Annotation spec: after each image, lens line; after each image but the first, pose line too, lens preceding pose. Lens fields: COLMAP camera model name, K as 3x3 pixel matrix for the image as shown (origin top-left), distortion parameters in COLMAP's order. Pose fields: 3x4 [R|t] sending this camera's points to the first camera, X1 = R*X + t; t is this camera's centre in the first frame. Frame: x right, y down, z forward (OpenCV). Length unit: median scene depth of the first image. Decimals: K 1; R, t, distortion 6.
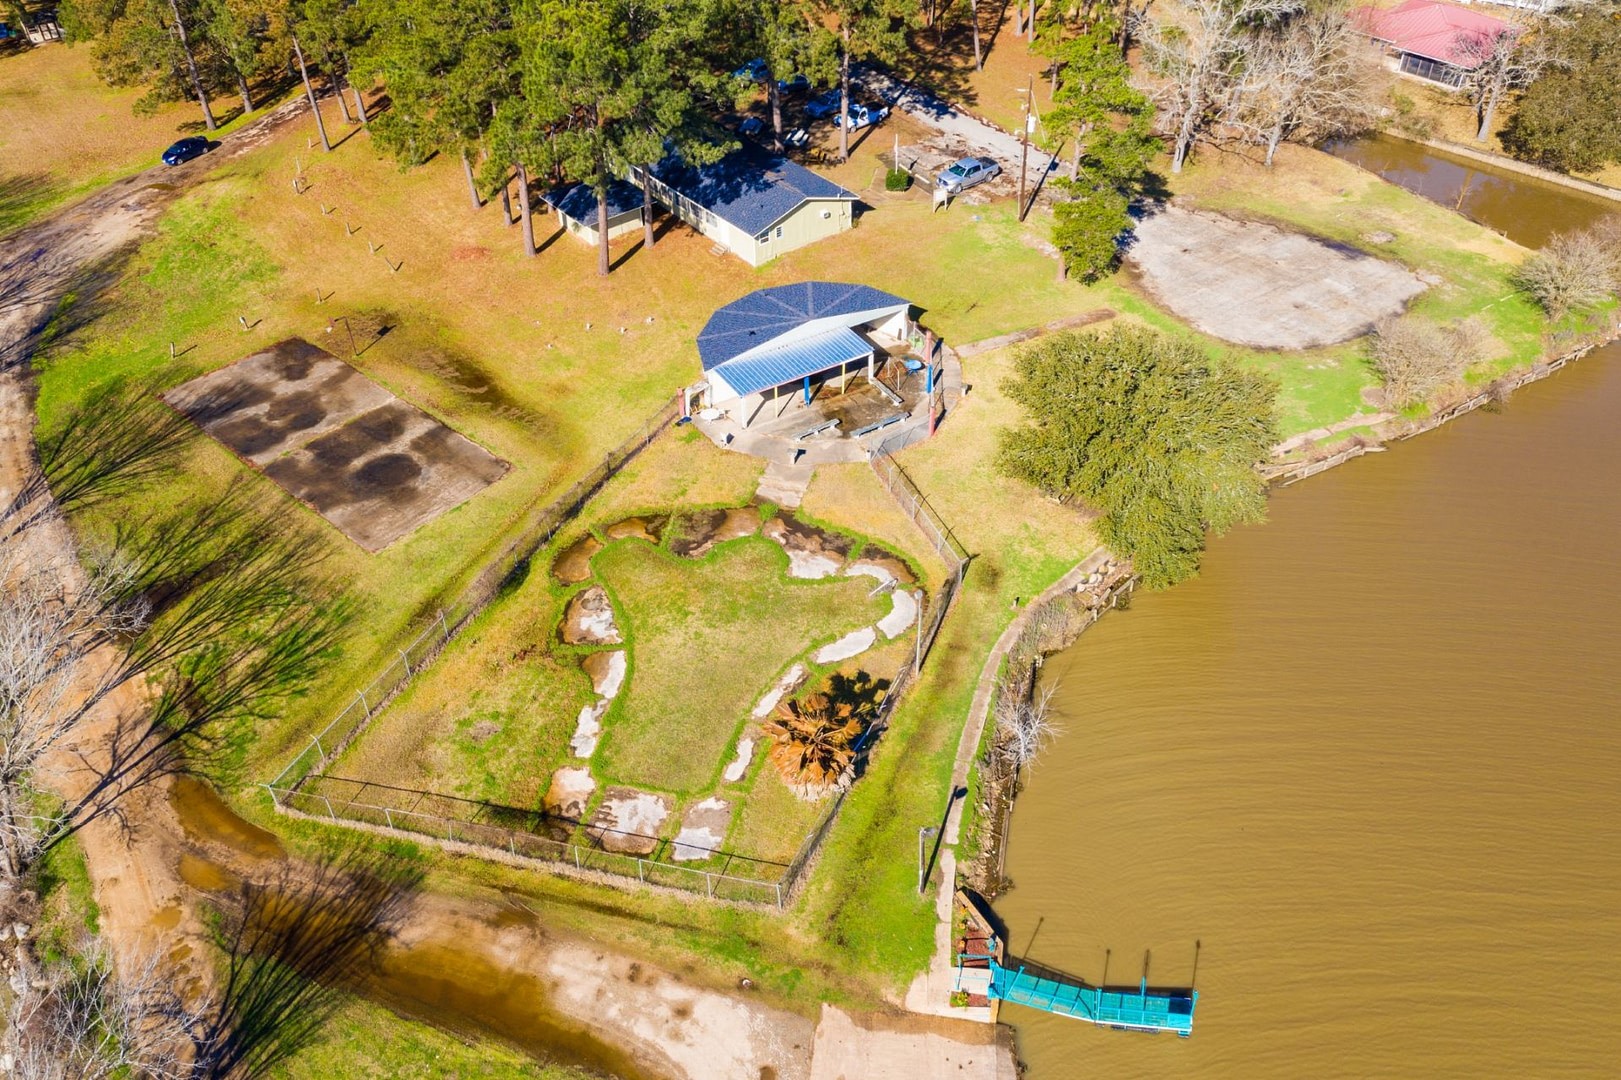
lens RADIAL K [[1284.2, 0, 808.0], [0, 1284.2, 536.2], [0, 0, 1]] dist [-0.008118, 0.020492]
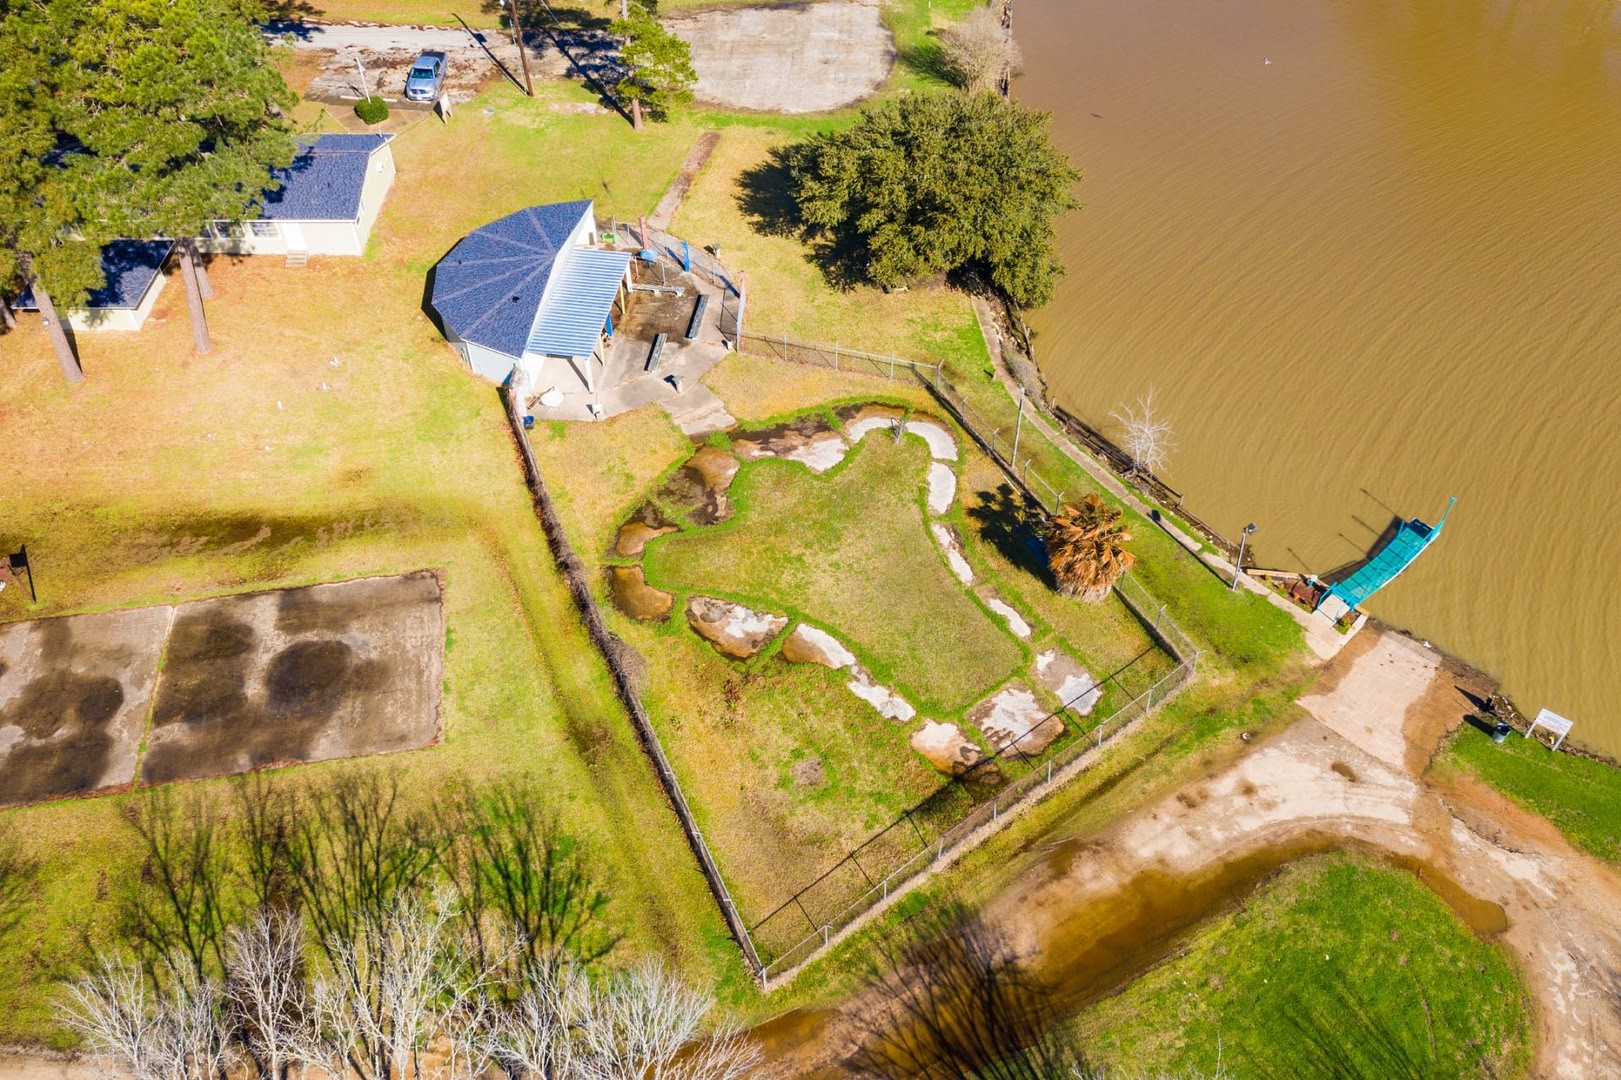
lens RADIAL K [[1285.6, 0, 816.4], [0, 1285.6, 526.3], [0, 0, 1]] dist [-0.005435, 0.007140]
pose [[0.626186, -0.549634, 0.552986, -0.597317], [0.494049, 0.828404, 0.263936, -0.200112], [-0.603164, 0.107929, 0.790281, 0.270590]]
